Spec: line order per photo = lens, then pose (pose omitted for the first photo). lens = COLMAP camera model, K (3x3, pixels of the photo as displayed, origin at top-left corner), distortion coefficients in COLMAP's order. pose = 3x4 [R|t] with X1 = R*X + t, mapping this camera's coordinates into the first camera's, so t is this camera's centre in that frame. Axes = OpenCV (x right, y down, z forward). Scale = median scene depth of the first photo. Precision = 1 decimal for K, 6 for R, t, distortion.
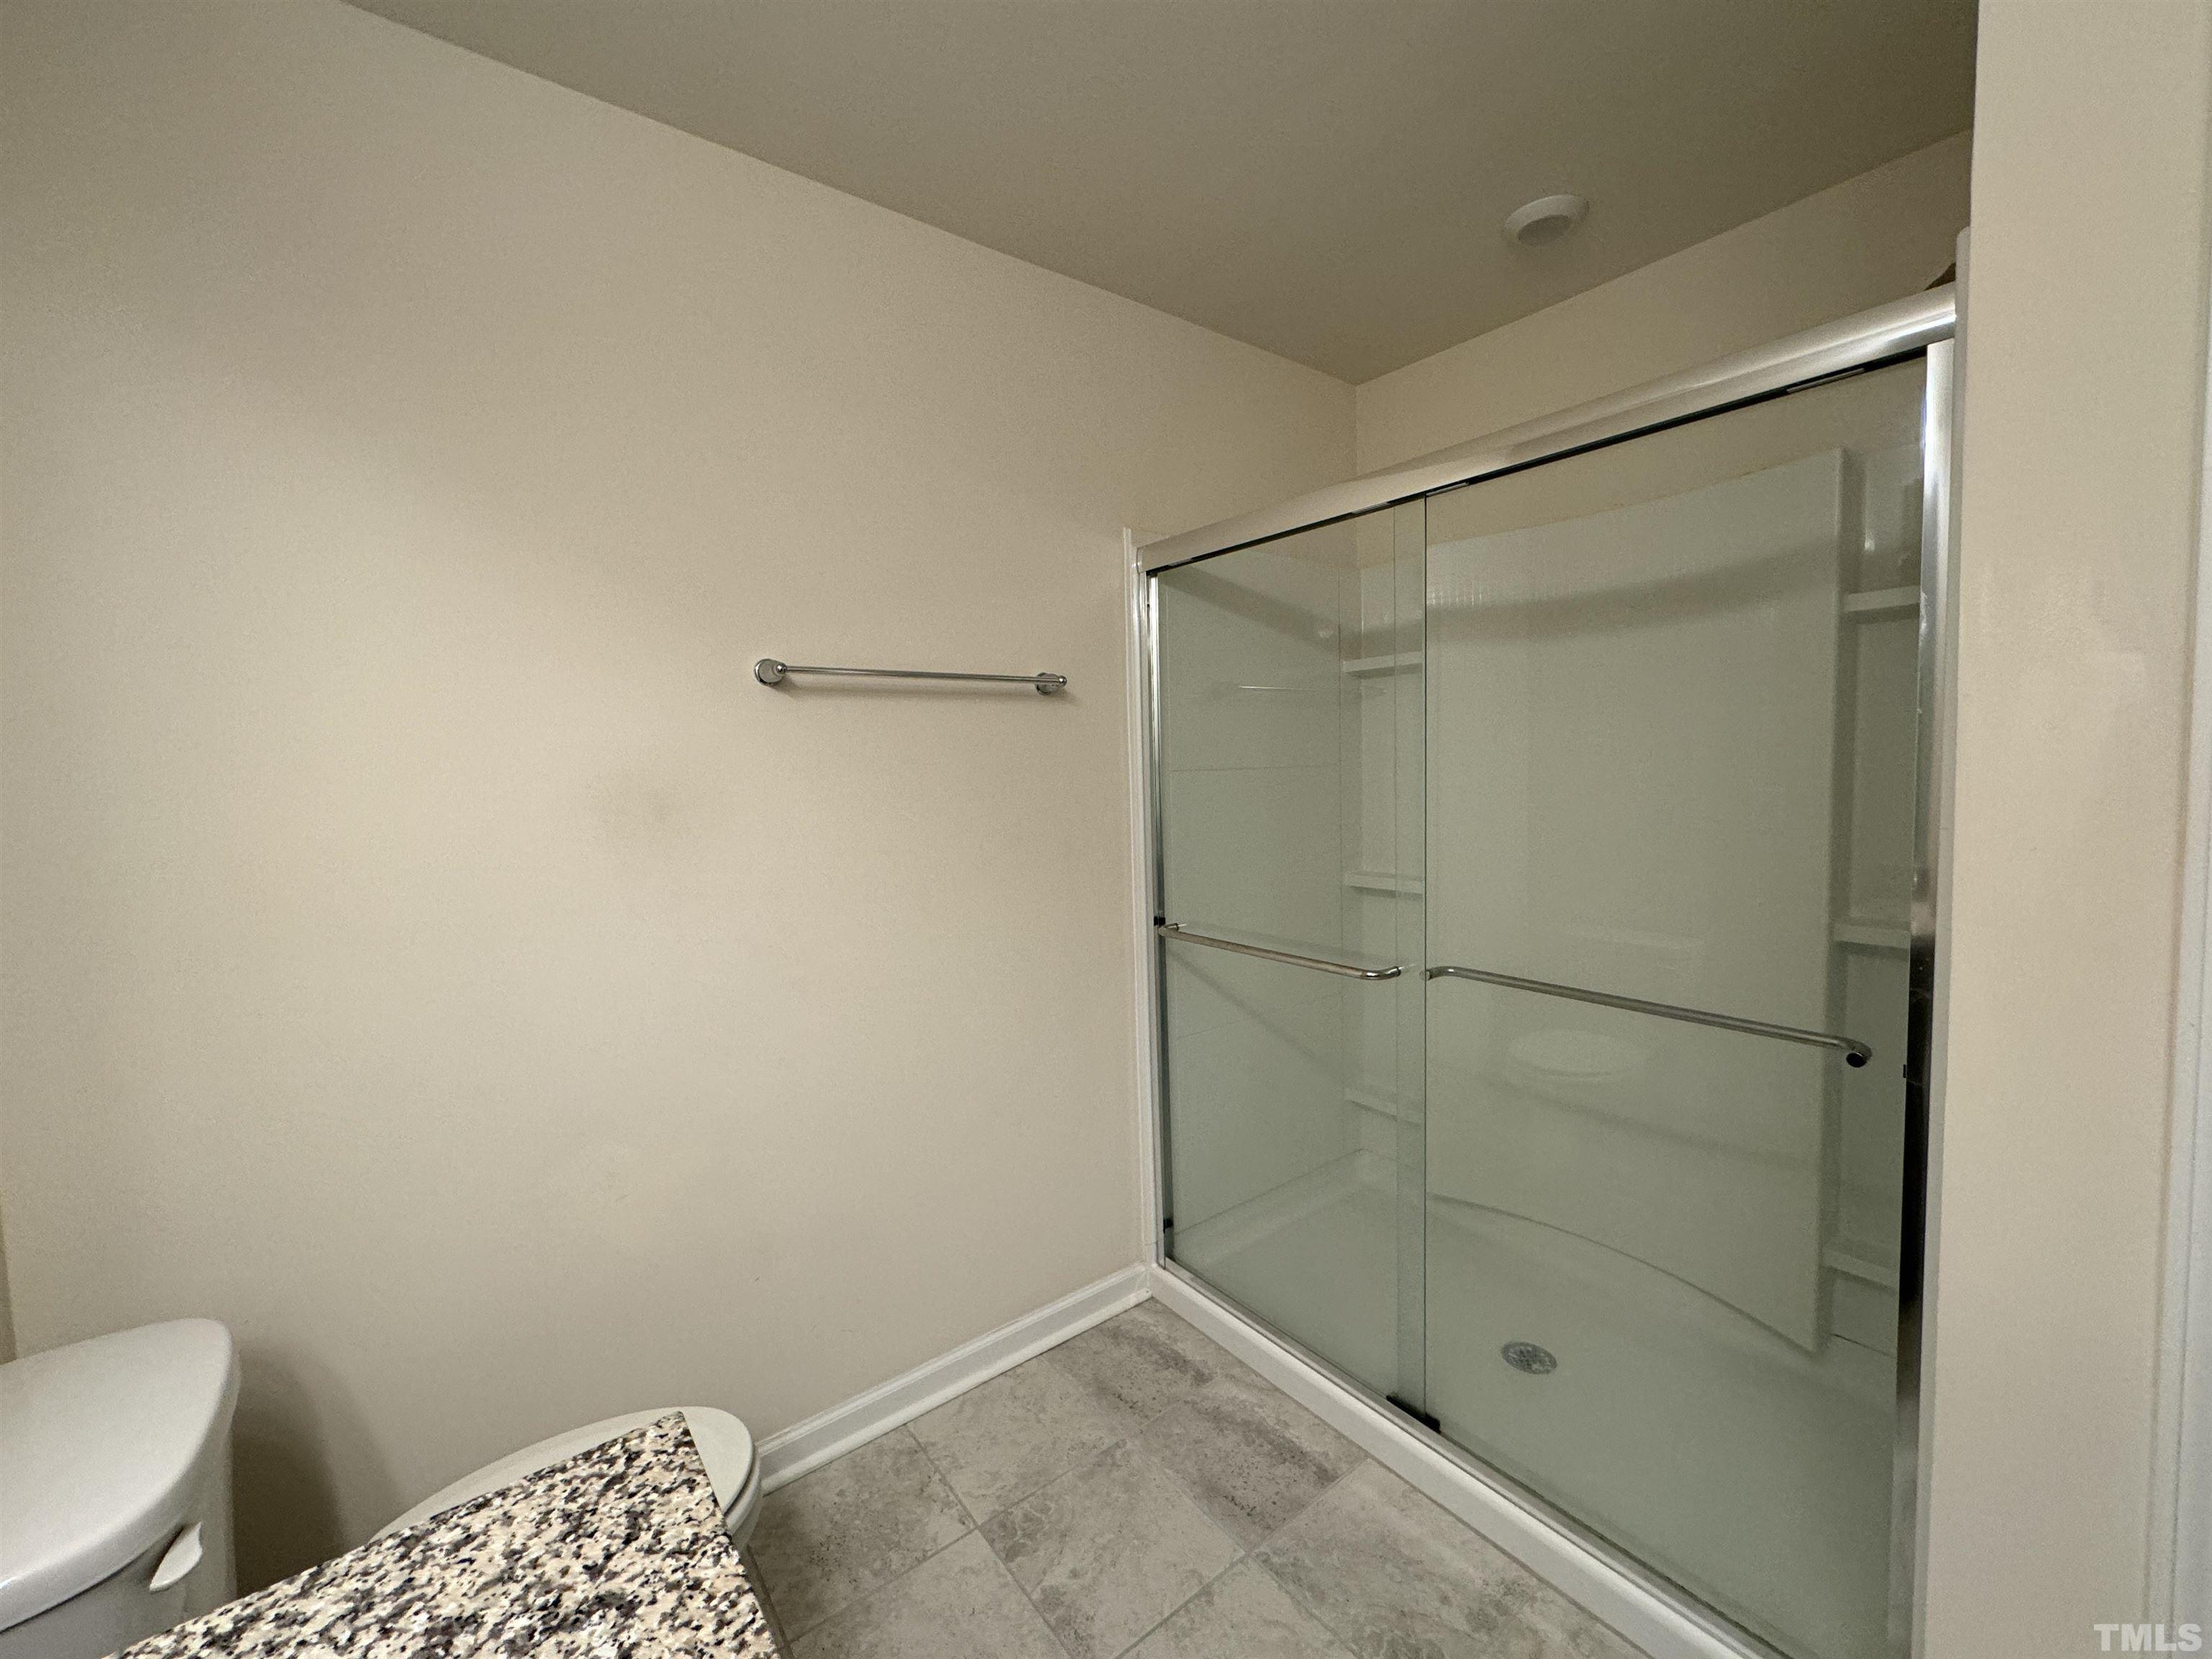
lens RADIAL K [[879.7, 0, 1108.5], [0, 879.7, 824.2], [0, 0, 1]] dist [-0.000673, -0.000272]
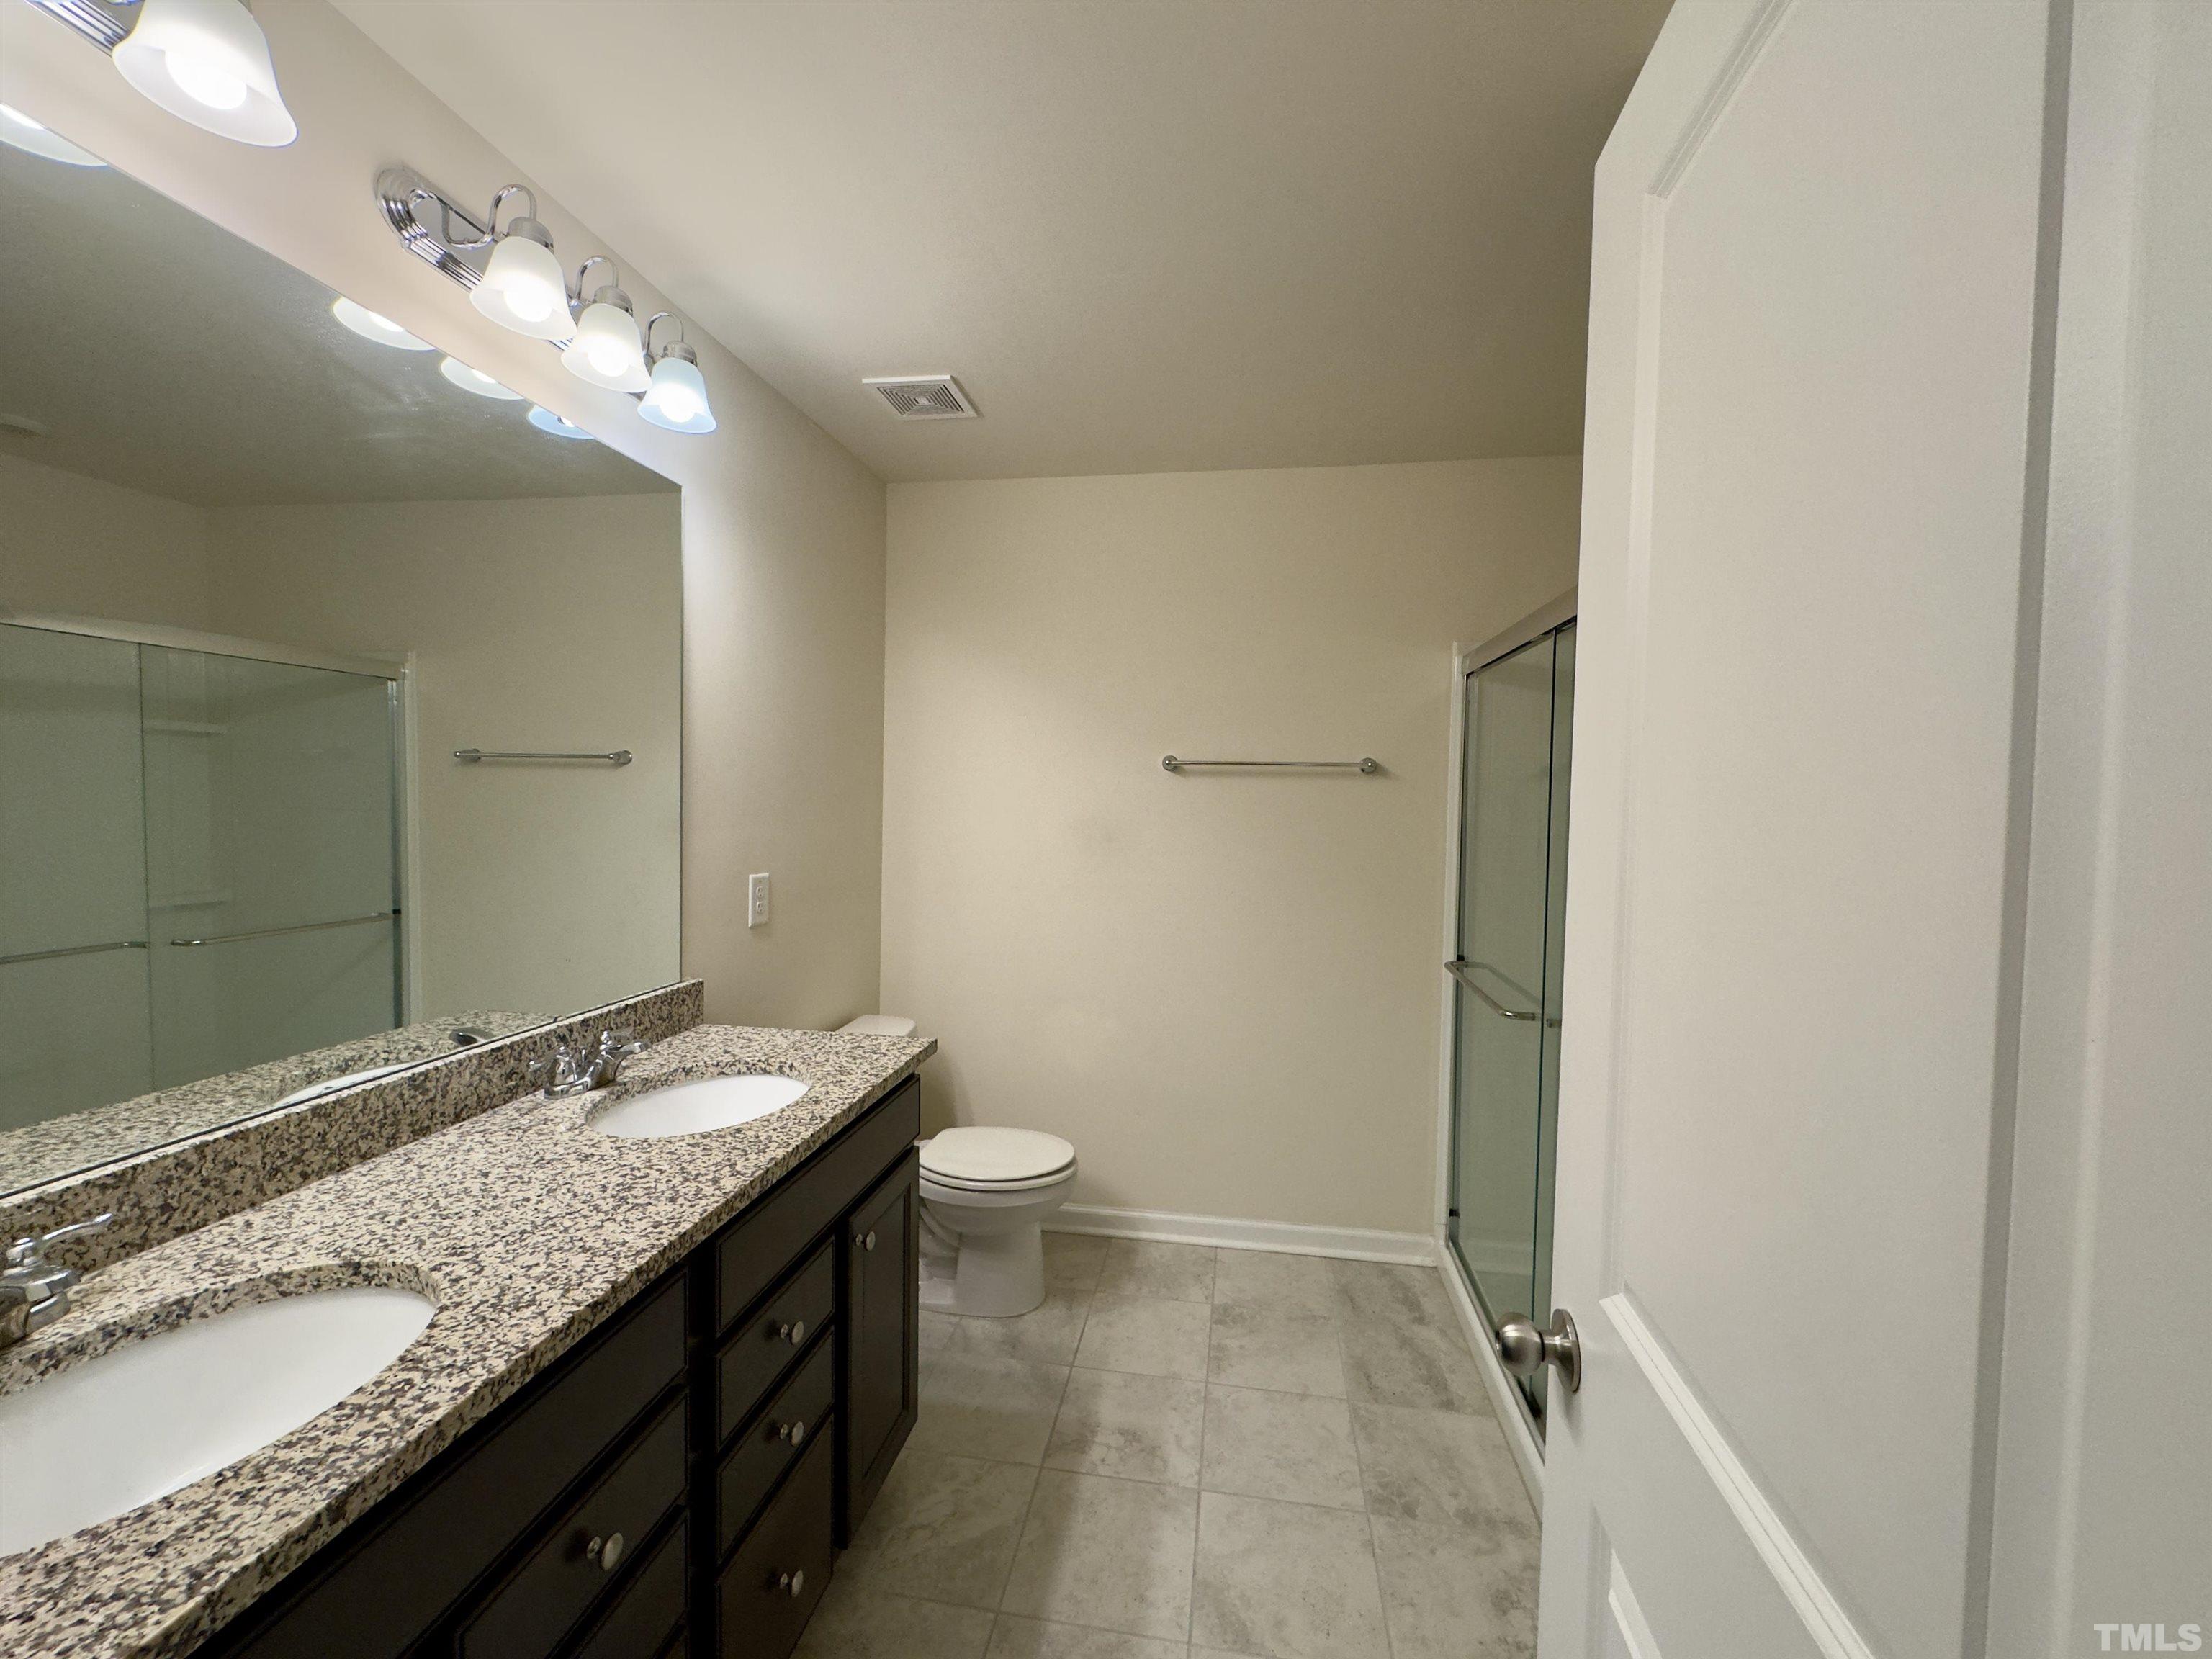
lens RADIAL K [[879.7, 0, 1108.5], [0, 879.7, 824.2], [0, 0, 1]] dist [-0.000673, -0.000272]
pose [[0.690176, 0.063073, -0.720887, 0.739826], [-0.086003, 0.996283, 0.004829, -0.048955], [0.718513, 0.058665, 0.693035, -0.259578]]
